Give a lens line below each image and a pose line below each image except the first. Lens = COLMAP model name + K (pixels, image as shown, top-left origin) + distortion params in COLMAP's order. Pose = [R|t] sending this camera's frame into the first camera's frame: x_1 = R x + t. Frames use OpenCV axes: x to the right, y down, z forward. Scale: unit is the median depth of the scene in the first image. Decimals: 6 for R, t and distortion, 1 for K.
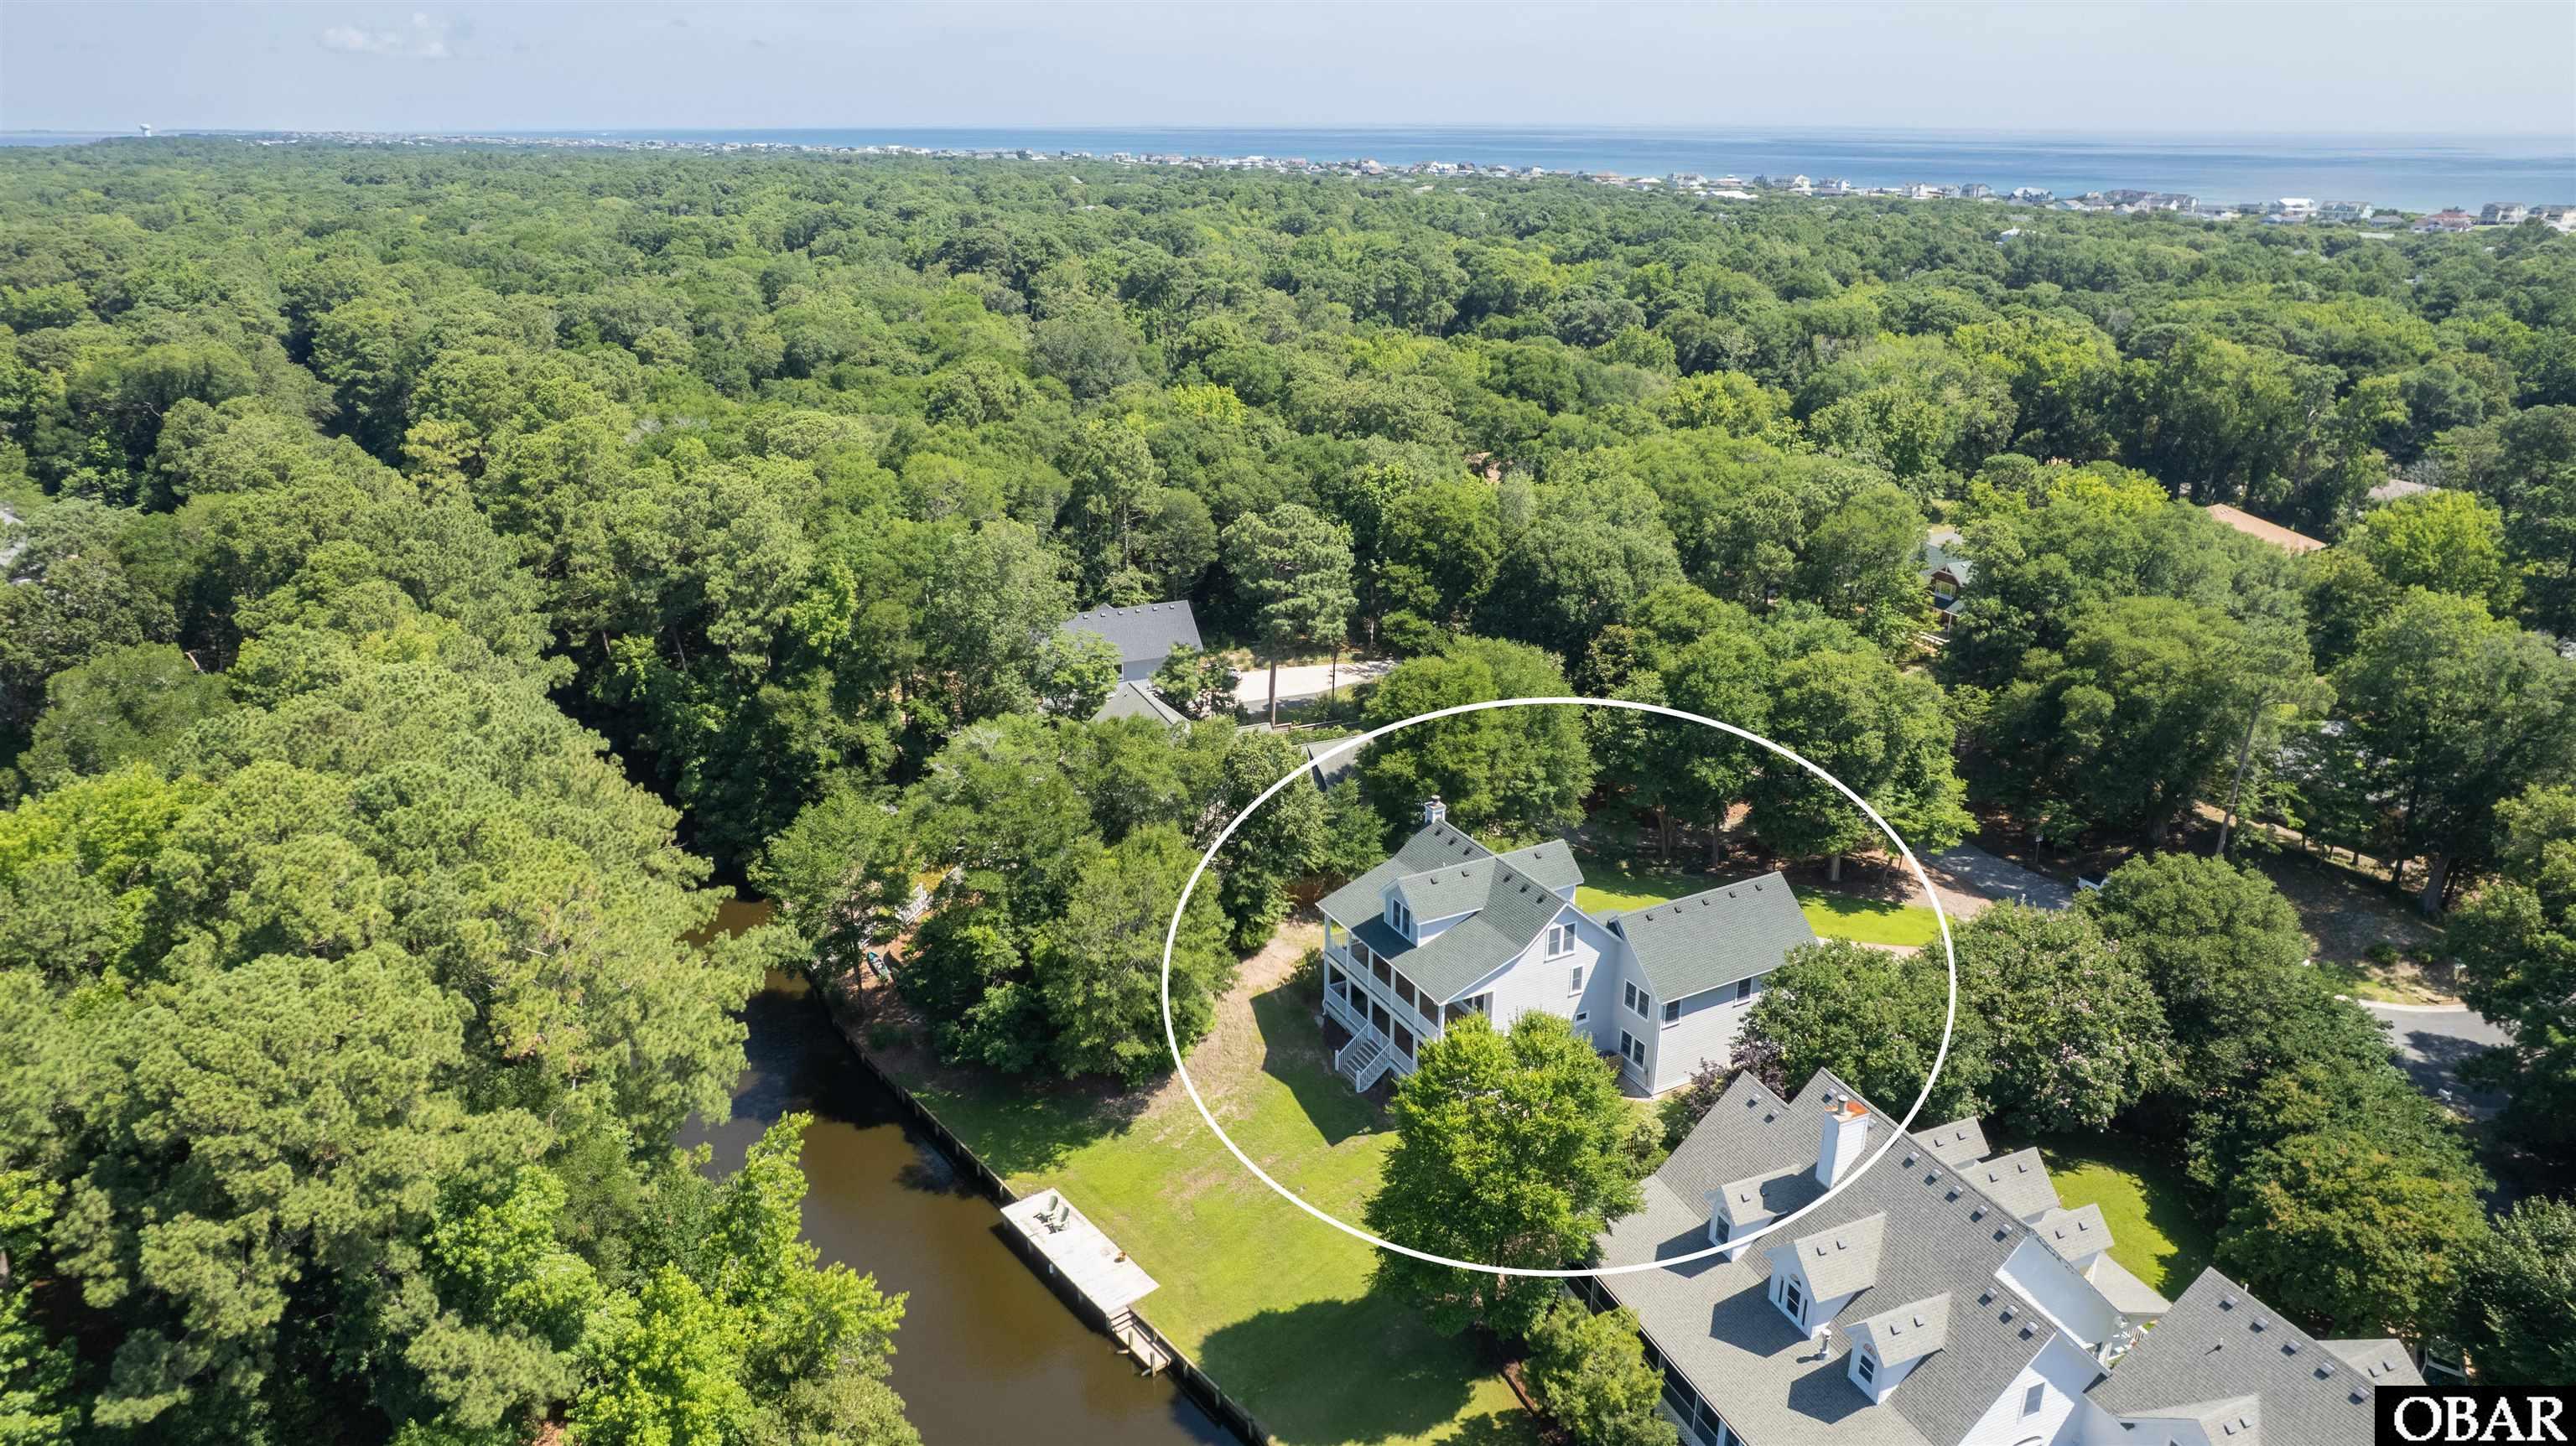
lens RADIAL K [[1658.0, 0, 1283.5], [0, 1658.0, 720.7], [0, 0, 1]] dist [-0.069331, 0.057040]
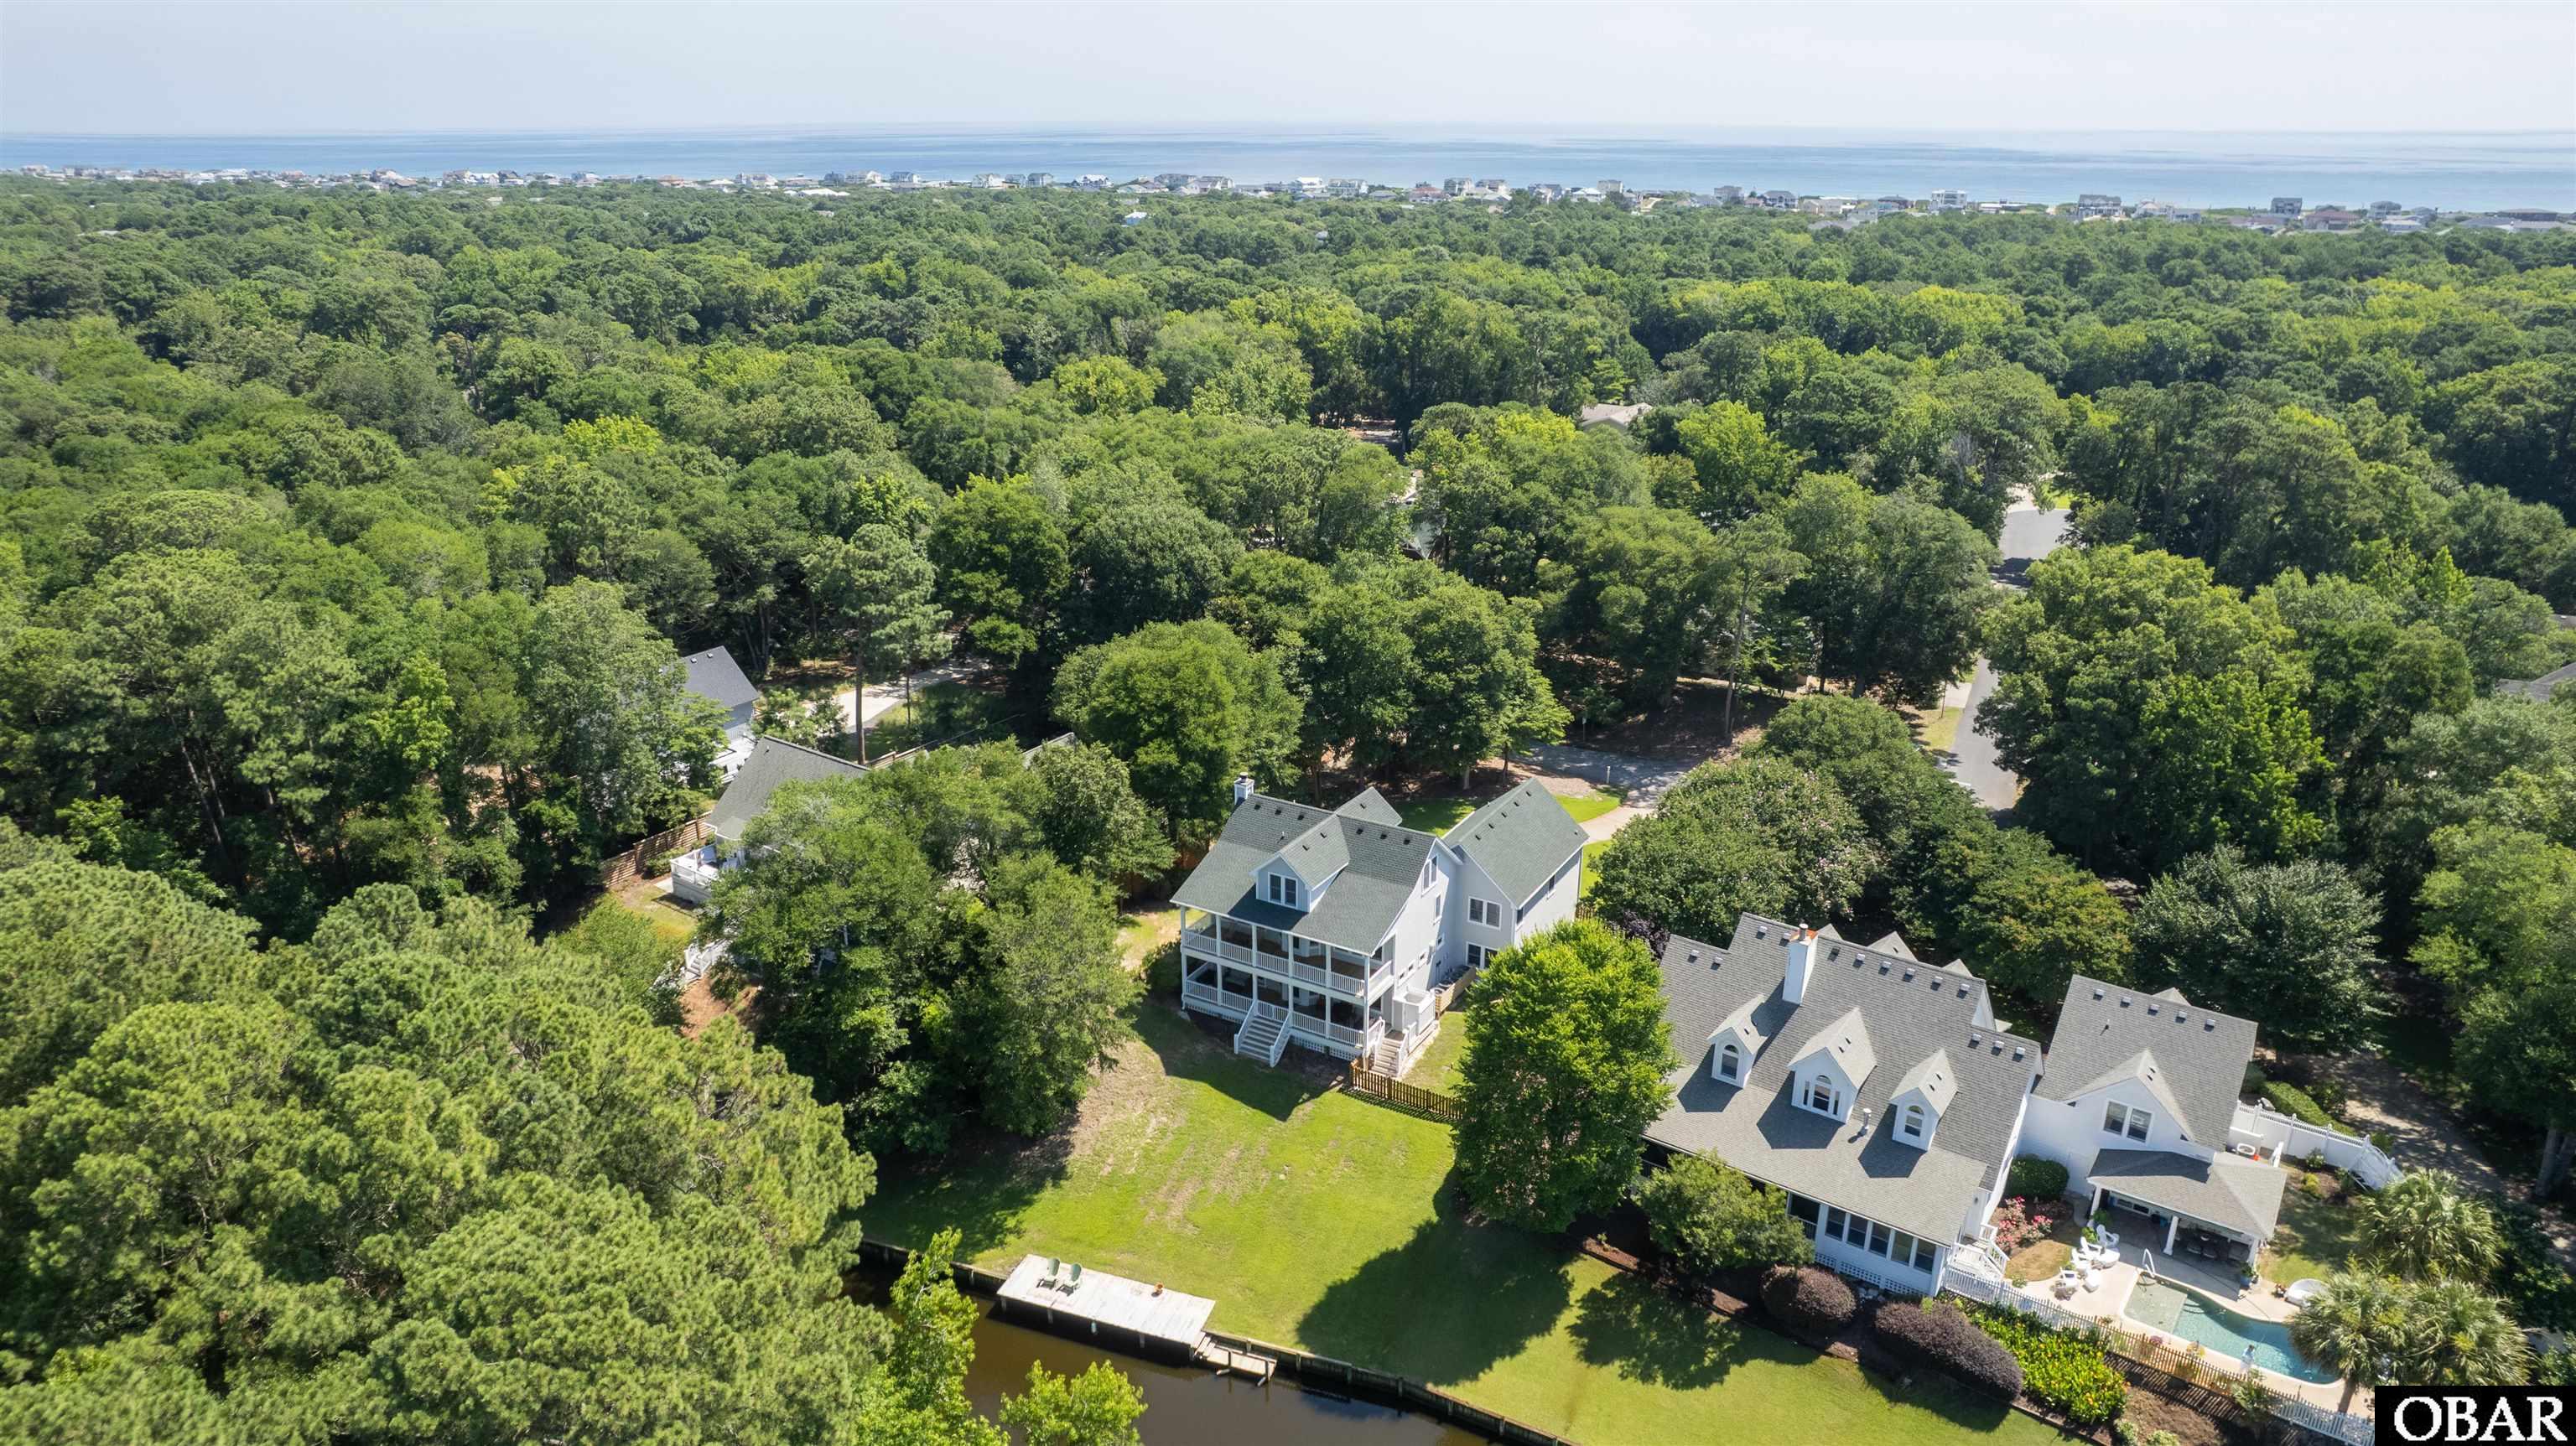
lens RADIAL K [[1658.0, 0, 1272.0], [0, 1658.0, 723.8], [0, 0, 1]] dist [-0.069331, 0.057040]
pose [[0.854176, -0.181574, 0.487252, -0.300964], [0.180158, 0.982353, 0.050247, -0.025654], [-0.487777, 0.044863, 0.871815, 0.071135]]
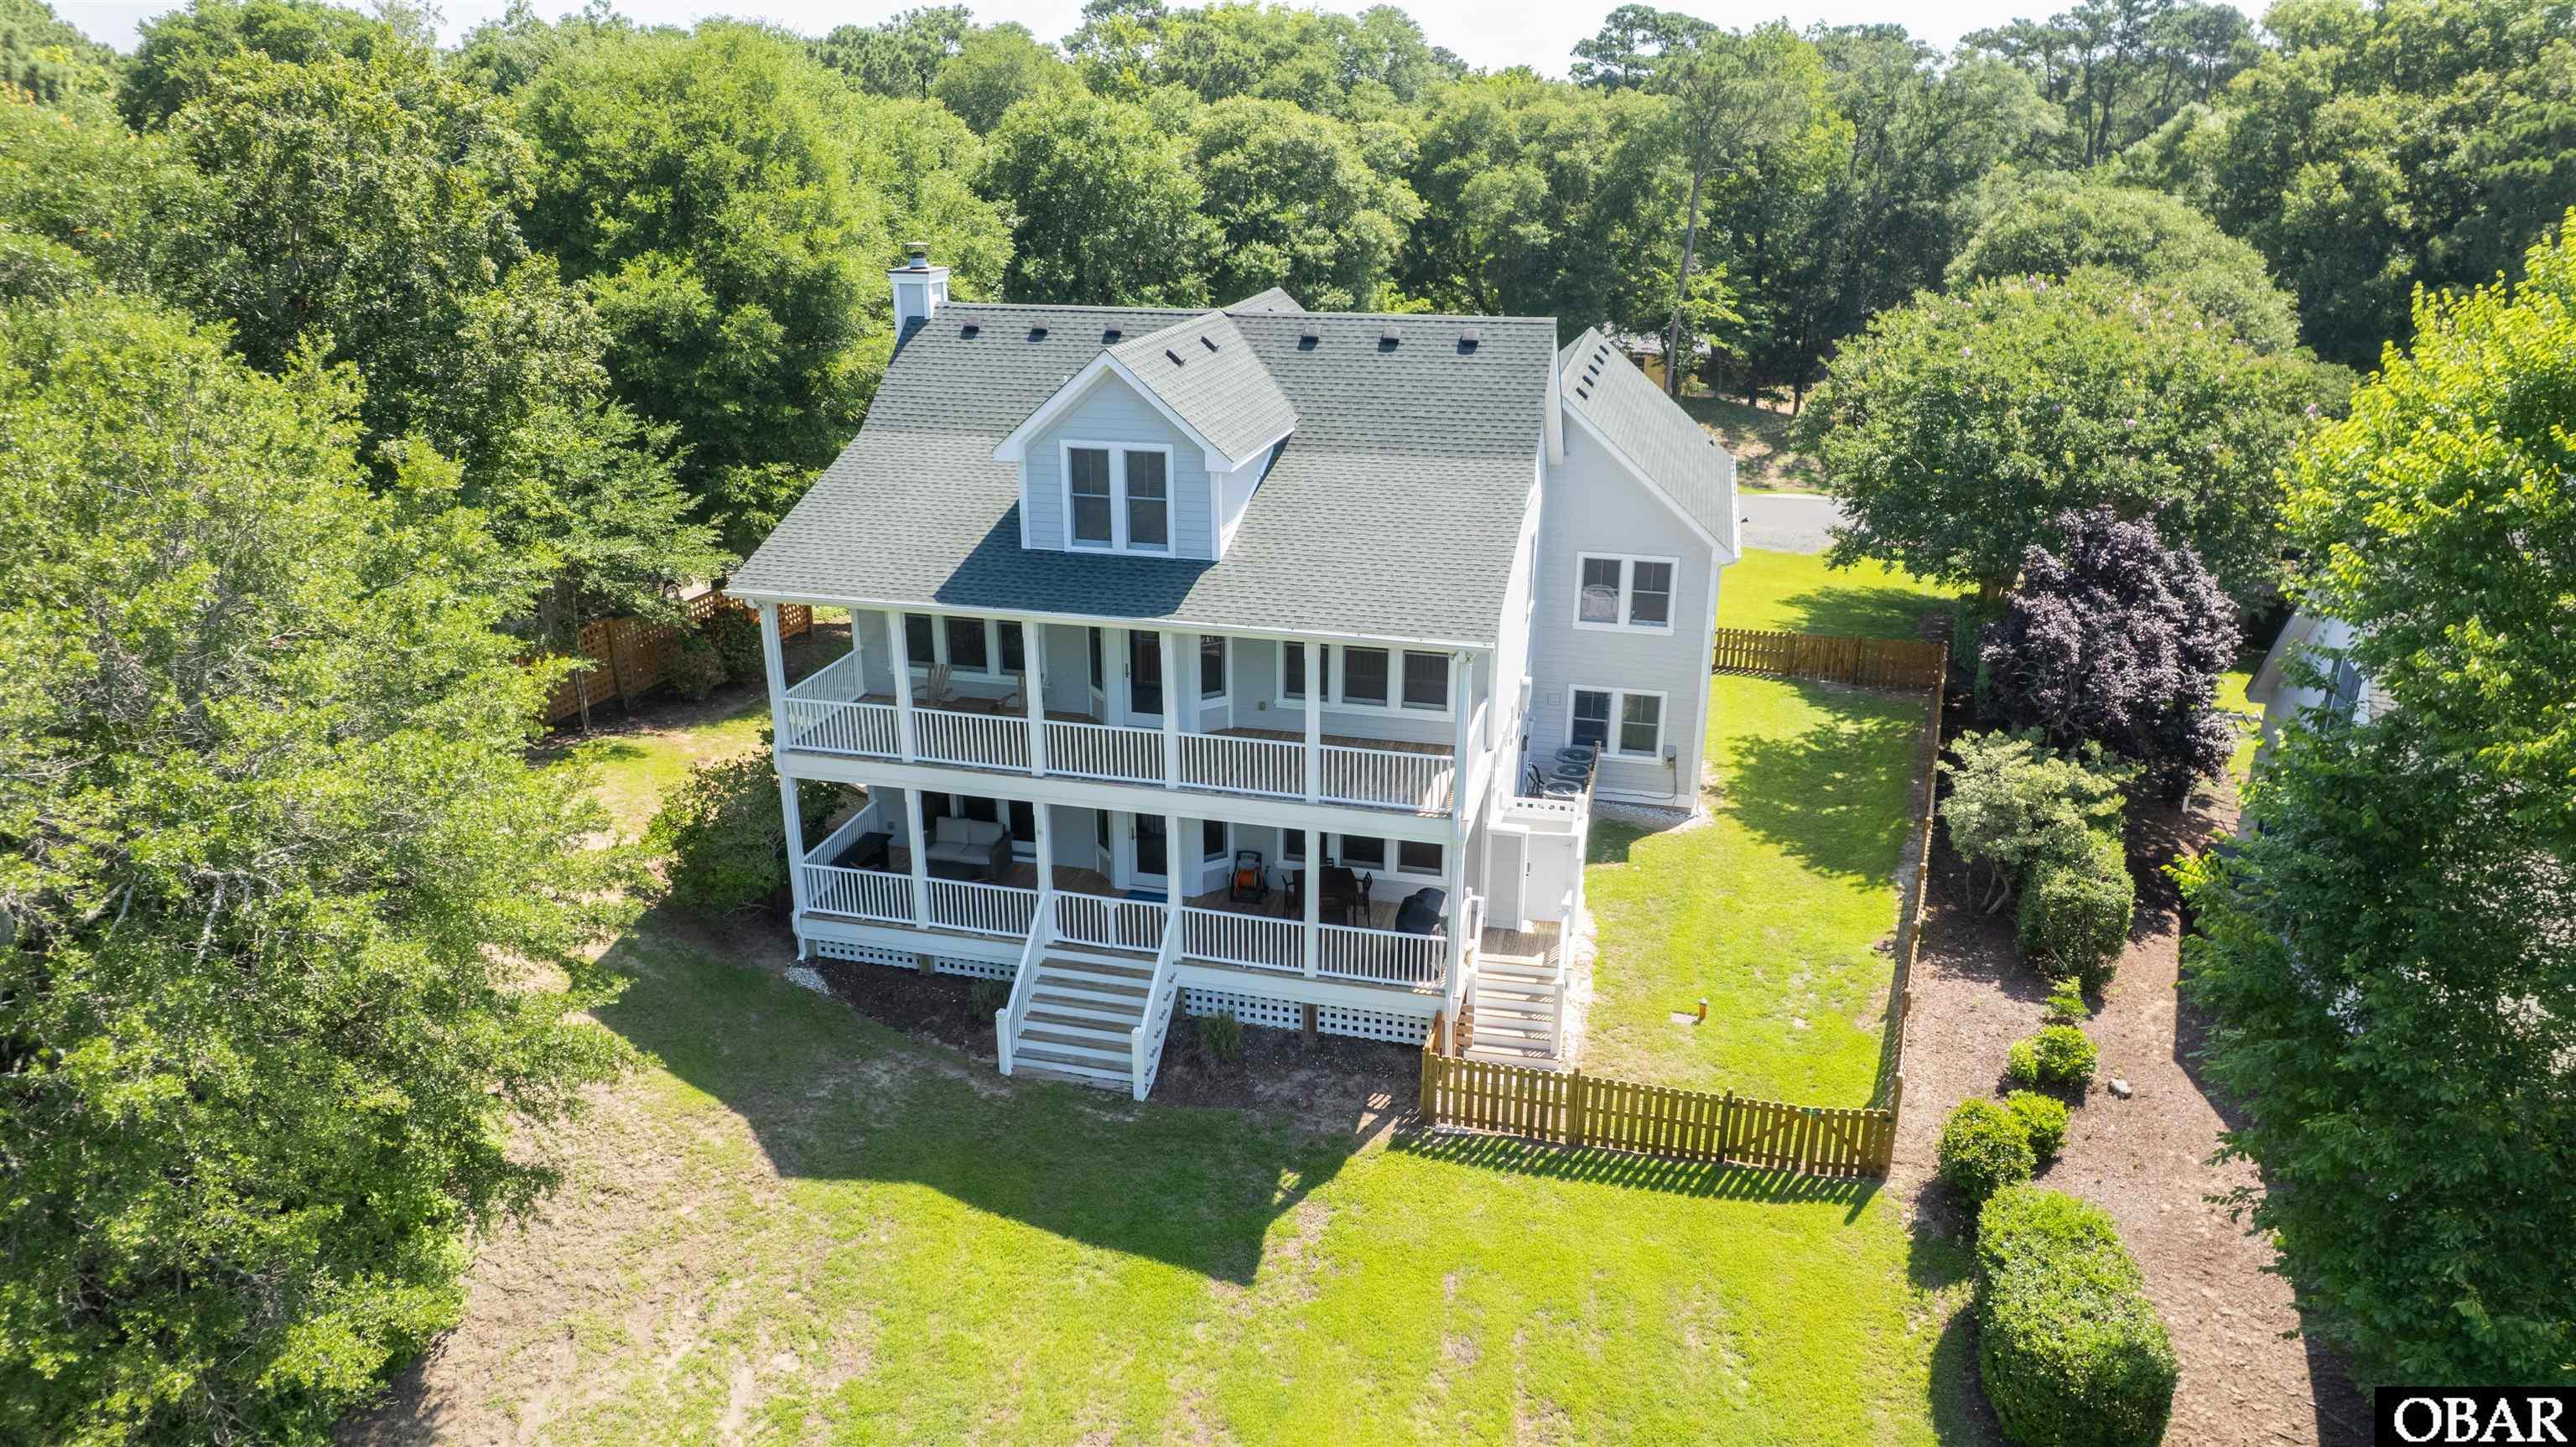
lens RADIAL K [[1658.1, 0, 1295.4], [0, 1658.1, 735.6], [0, 0, 1]] dist [-0.069331, 0.057040]
pose [[0.664712, -0.262669, 0.699402, -0.094337], [0.255876, 0.959579, 0.117197, 0.095898], [-0.701916, 0.101058, 0.705054, 0.551271]]
